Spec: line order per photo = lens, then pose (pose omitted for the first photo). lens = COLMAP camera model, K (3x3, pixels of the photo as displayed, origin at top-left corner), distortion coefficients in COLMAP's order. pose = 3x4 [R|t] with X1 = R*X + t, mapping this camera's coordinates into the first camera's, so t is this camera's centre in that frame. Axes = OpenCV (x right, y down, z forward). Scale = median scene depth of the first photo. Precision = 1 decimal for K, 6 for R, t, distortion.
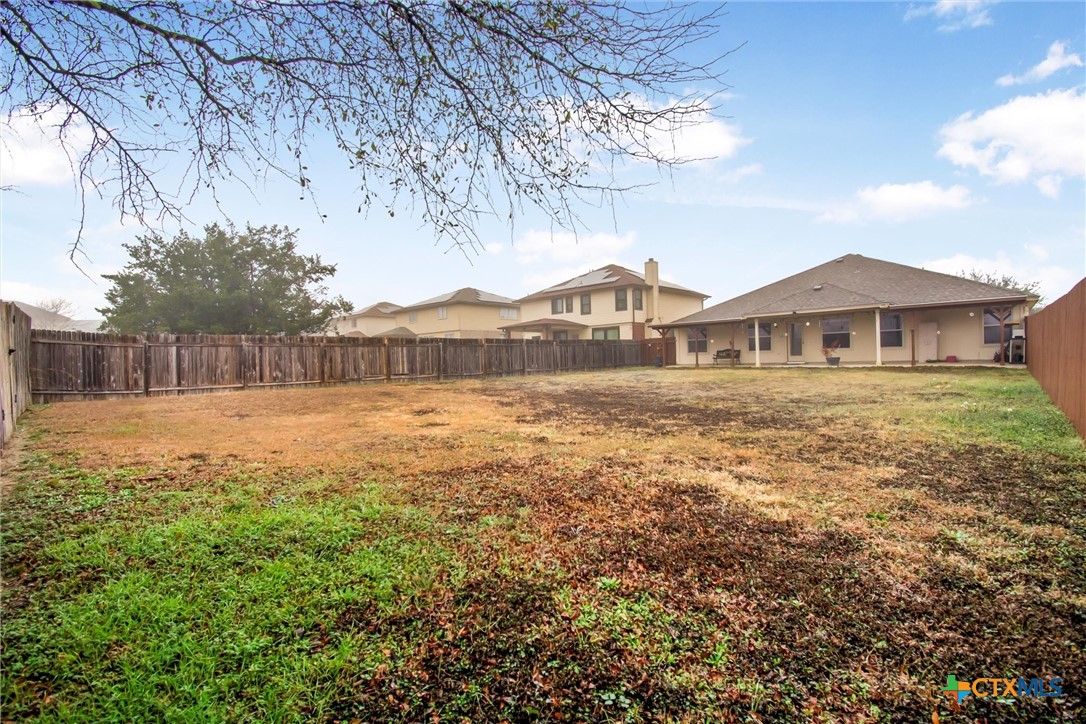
lens RADIAL K [[508.7, 0, 545.5], [0, 508.7, 366.6], [0, 0, 1]] dist [-0.000463, 0.000153]
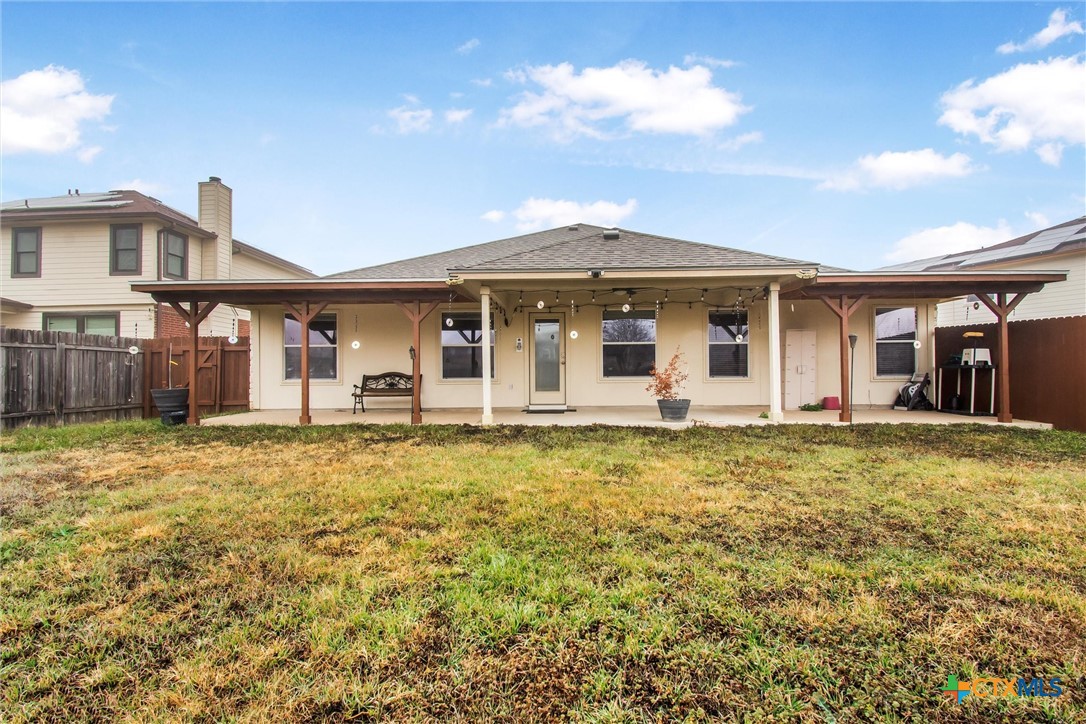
lens RADIAL K [[508.7, 0, 545.5], [0, 508.7, 366.6], [0, 0, 1]] dist [-0.000463, 0.000153]
pose [[0.754869, 0.034915, 0.654946, 0.171312], [-0.004142, 0.998816, -0.048472, -0.017762], [-0.655863, 0.033877, 0.754120, 0.561825]]
